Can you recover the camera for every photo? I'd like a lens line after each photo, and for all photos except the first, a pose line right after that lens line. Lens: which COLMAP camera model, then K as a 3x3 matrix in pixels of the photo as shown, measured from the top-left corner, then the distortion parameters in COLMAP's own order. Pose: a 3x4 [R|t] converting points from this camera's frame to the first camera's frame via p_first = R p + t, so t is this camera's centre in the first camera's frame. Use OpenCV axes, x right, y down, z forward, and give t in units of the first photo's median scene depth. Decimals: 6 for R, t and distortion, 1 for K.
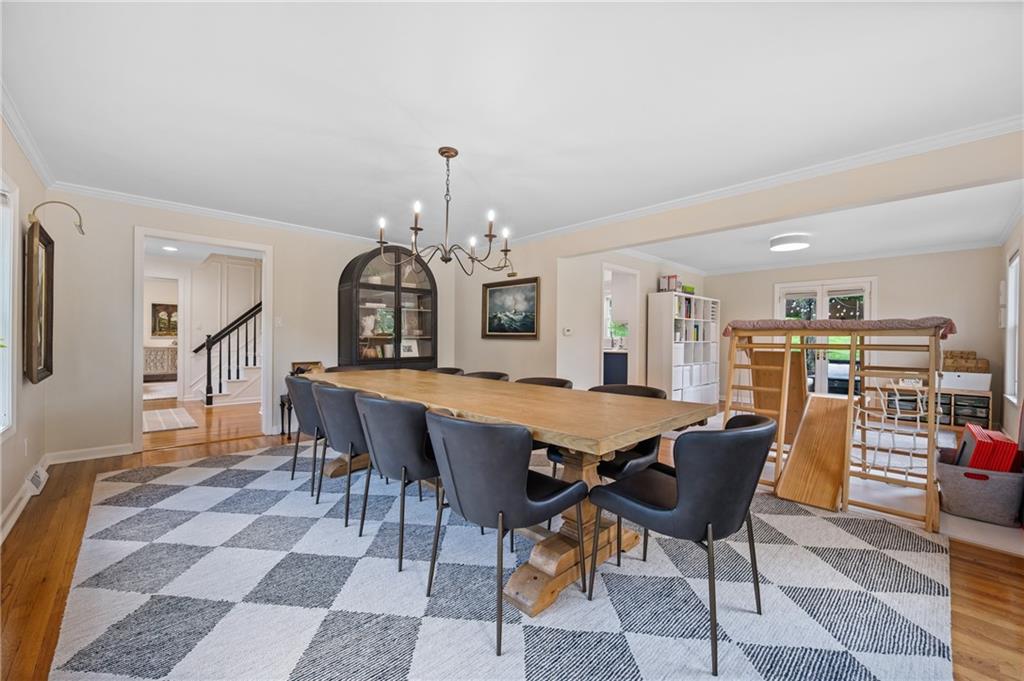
lens RADIAL K [[415.8, 0, 512.0], [0, 415.8, 340.5], [0, 0, 1]] dist [-0.000349, -0.000285]
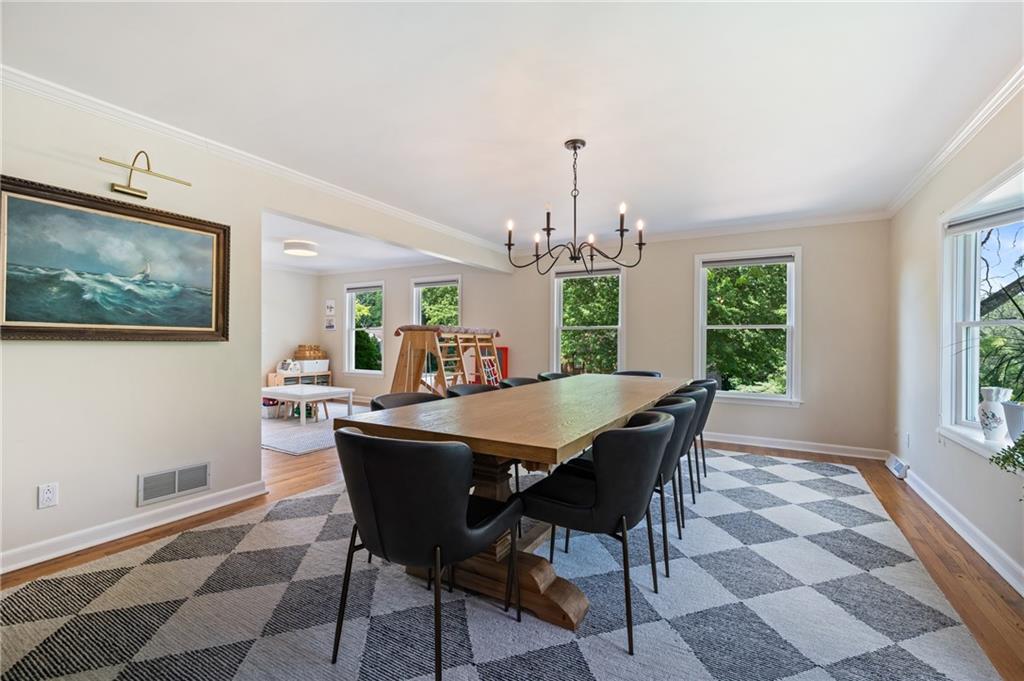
lens RADIAL K [[428.2, 0, 512.0], [0, 428.2, 340.5], [0, 0, 1]] dist [0.001687, 0.000462]
pose [[-0.282579, -0.008854, 0.959203, -1.033908], [-0.015938, 0.999863, 0.004534, -0.019365], [-0.959112, -0.014006, -0.282681, 1.377830]]
